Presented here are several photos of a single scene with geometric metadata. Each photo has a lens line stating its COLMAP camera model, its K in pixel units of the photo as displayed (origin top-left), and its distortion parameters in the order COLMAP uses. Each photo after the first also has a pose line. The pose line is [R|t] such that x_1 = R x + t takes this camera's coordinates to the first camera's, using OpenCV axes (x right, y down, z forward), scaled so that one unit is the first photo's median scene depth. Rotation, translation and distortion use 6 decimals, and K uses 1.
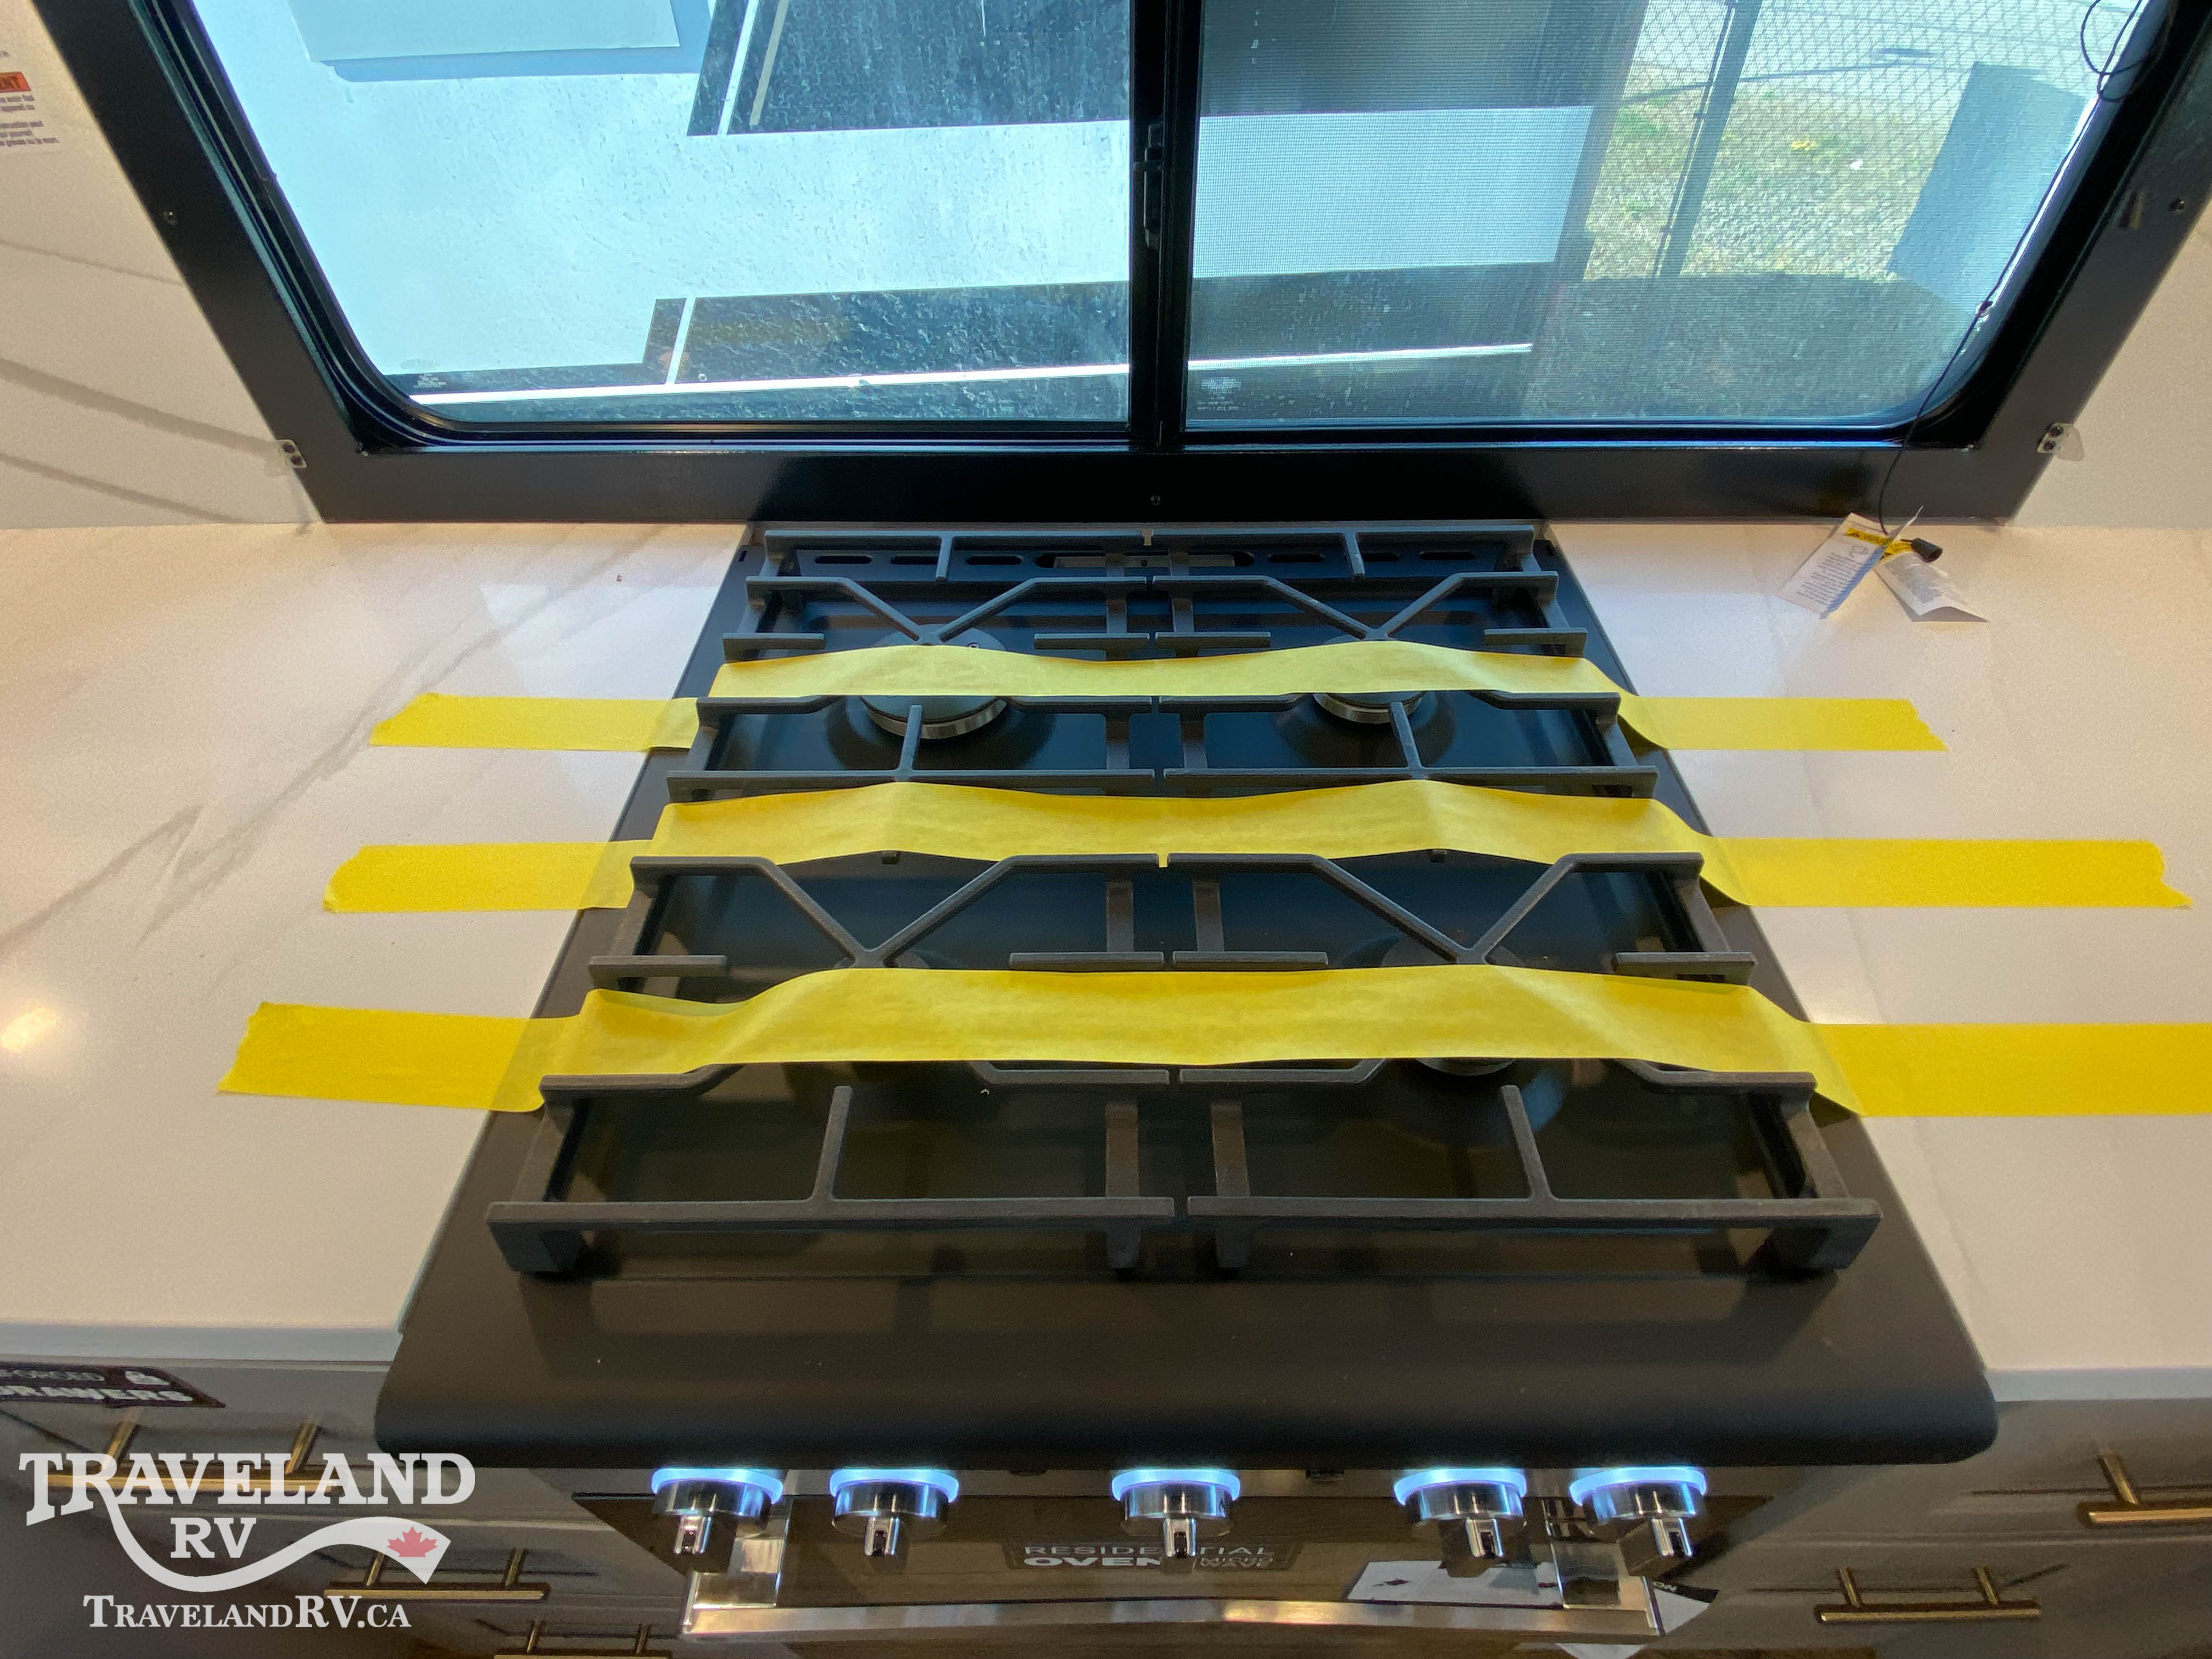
lens RADIAL K [[1068.2, 0, 1106.0], [0, 1068.2, 829.5], [0, 0, 1]] dist [-0.001400, -0.000337]
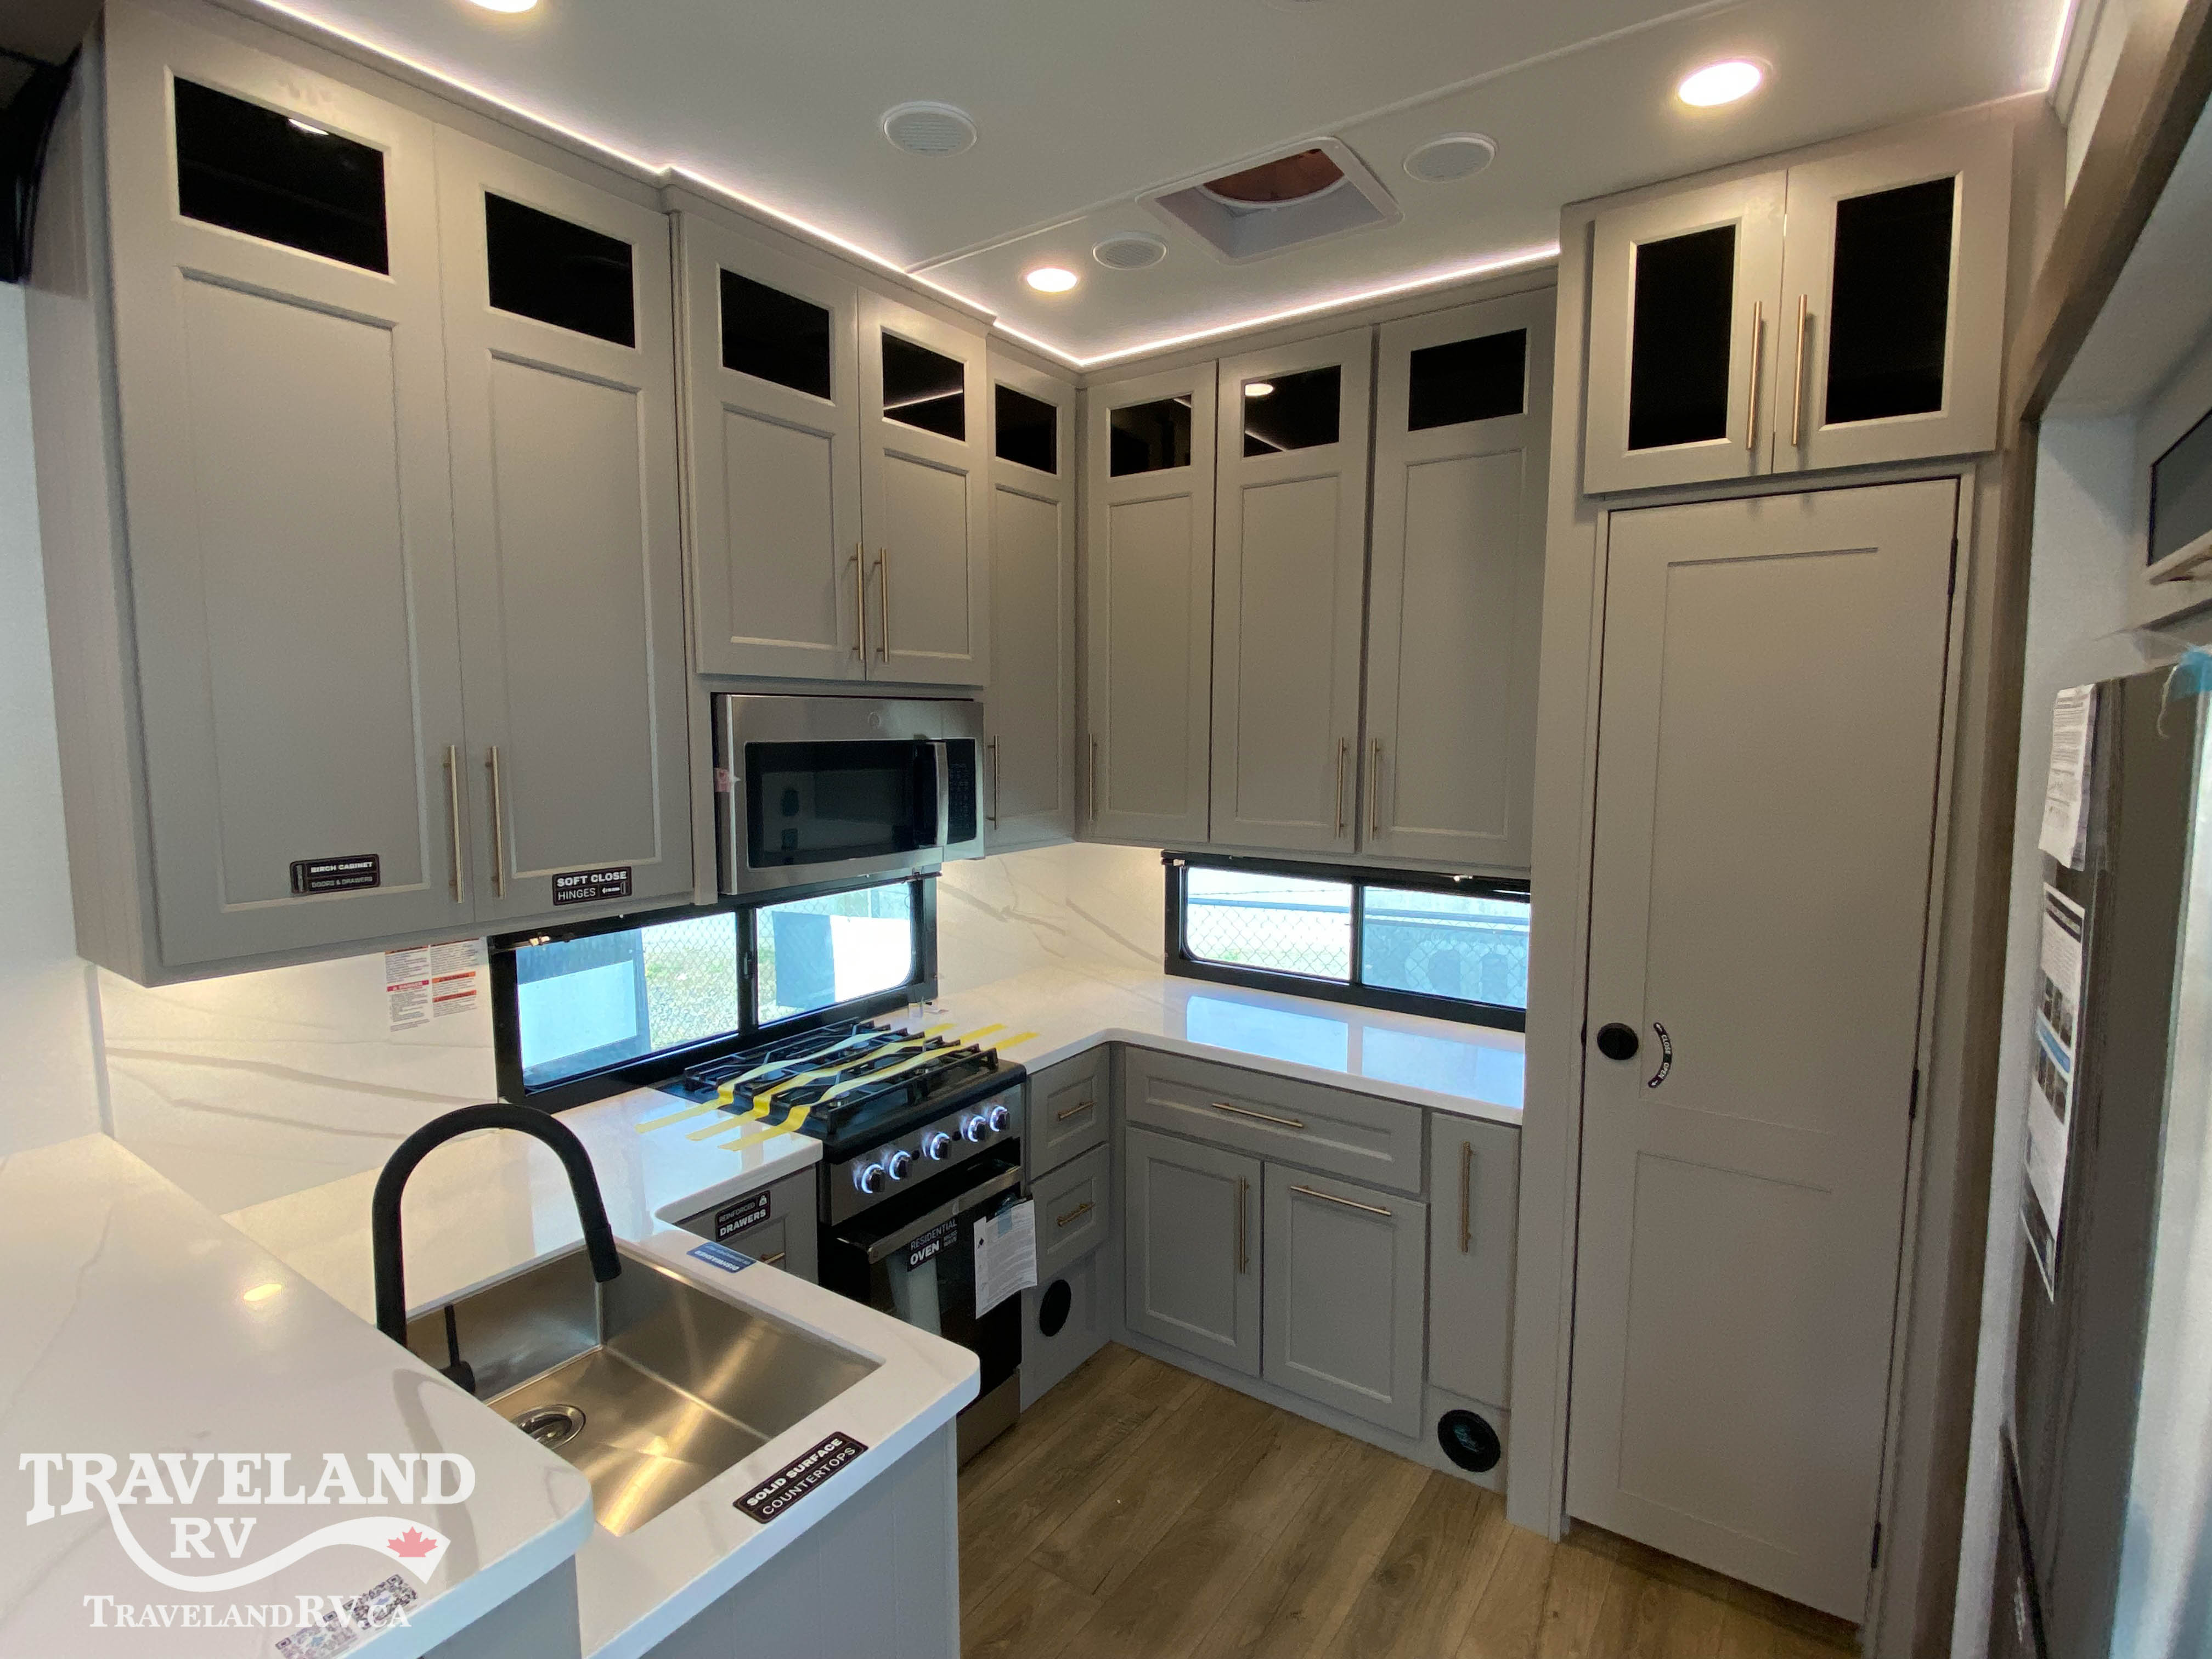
lens RADIAL K [[1068.2, 0, 1106.0], [0, 1068.2, 829.5], [0, 0, 1]] dist [-0.001400, -0.000337]
pose [[0.578070, -0.059480, 0.813817, -2.498919], [0.578659, 0.733062, -0.357455, 1.278839], [-0.575317, 0.677556, 0.458180, -2.041749]]
